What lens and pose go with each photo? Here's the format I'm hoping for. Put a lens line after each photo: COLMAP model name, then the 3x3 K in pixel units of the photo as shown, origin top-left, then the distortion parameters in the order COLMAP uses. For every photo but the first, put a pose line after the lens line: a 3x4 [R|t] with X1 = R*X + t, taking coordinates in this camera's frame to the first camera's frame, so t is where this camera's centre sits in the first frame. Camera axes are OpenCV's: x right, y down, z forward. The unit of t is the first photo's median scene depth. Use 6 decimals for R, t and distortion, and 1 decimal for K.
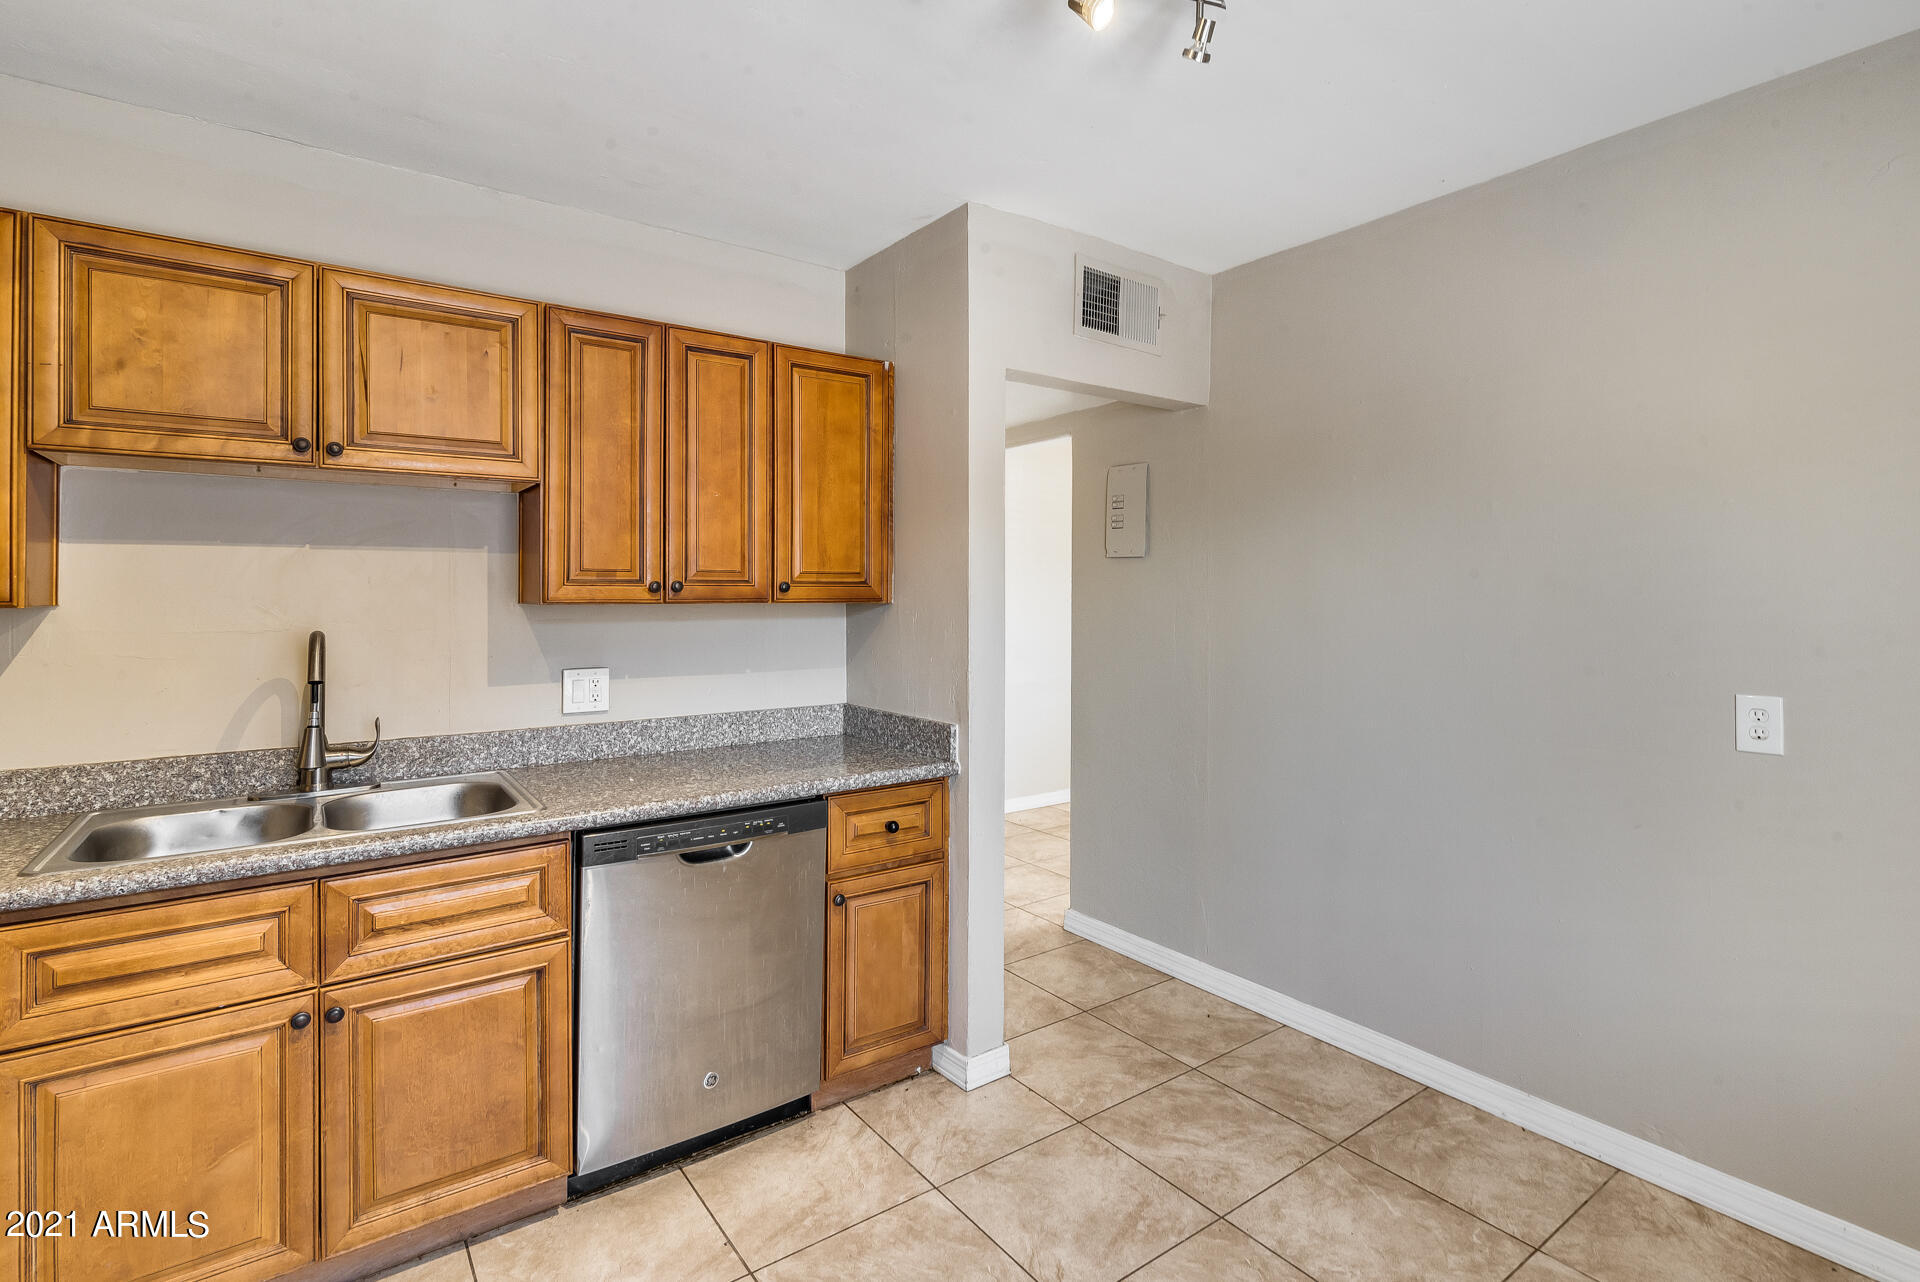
lens RADIAL K [[895.2, 0, 939.9], [0, 895.2, 591.4], [0, 0, 1]] dist [-0.001792, -0.001469]
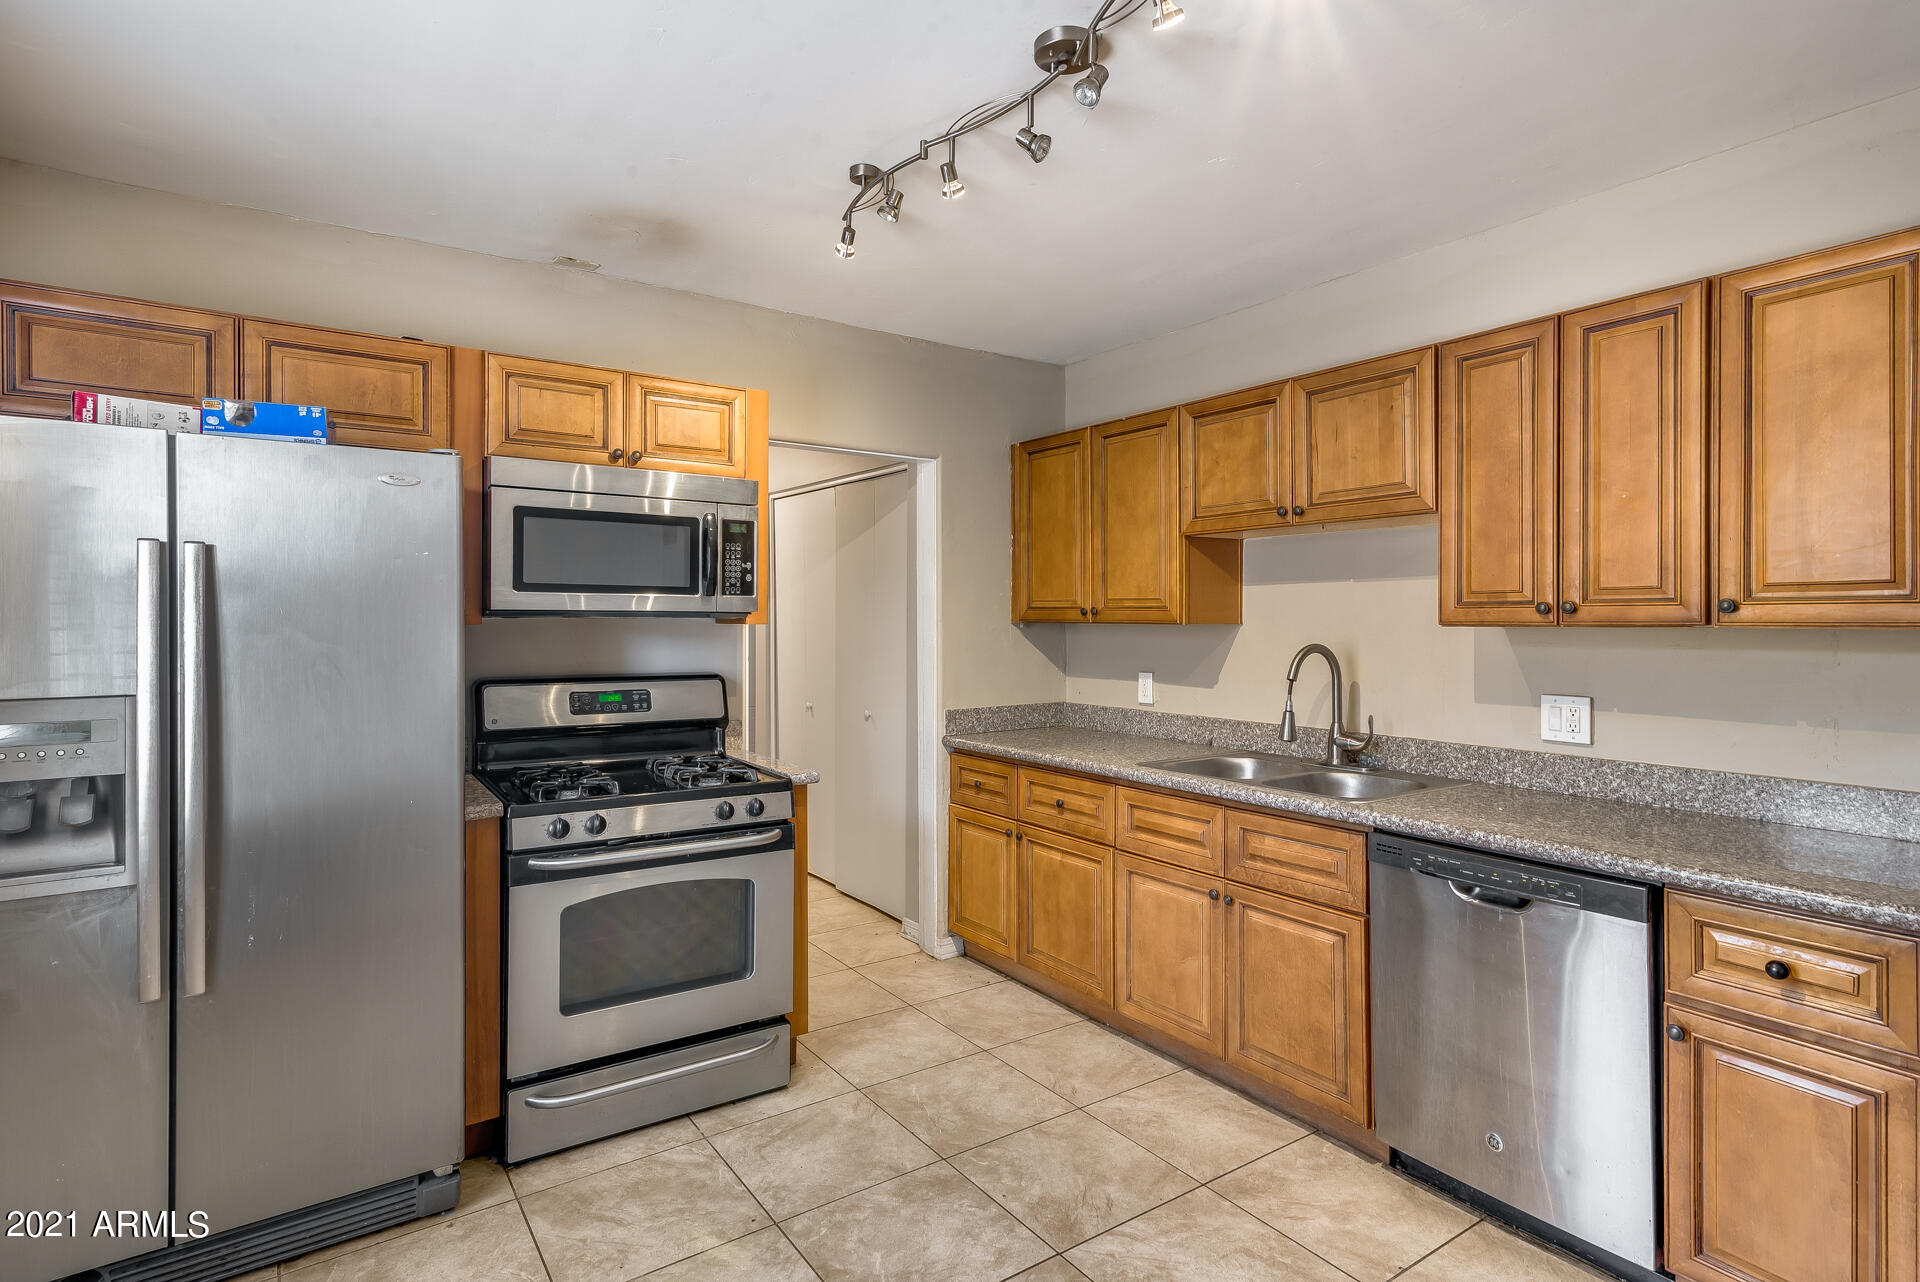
lens RADIAL K [[915.1, 0, 953.8], [0, 915.1, 617.4], [0, 0, 1]] dist [0.001079, 0.000907]
pose [[0.008245, -0.000856, -0.999966, 0.708409], [0.005622, 0.999984, -0.000810, 0.001944], [0.999950, -0.005615, 0.008249, 0.450301]]
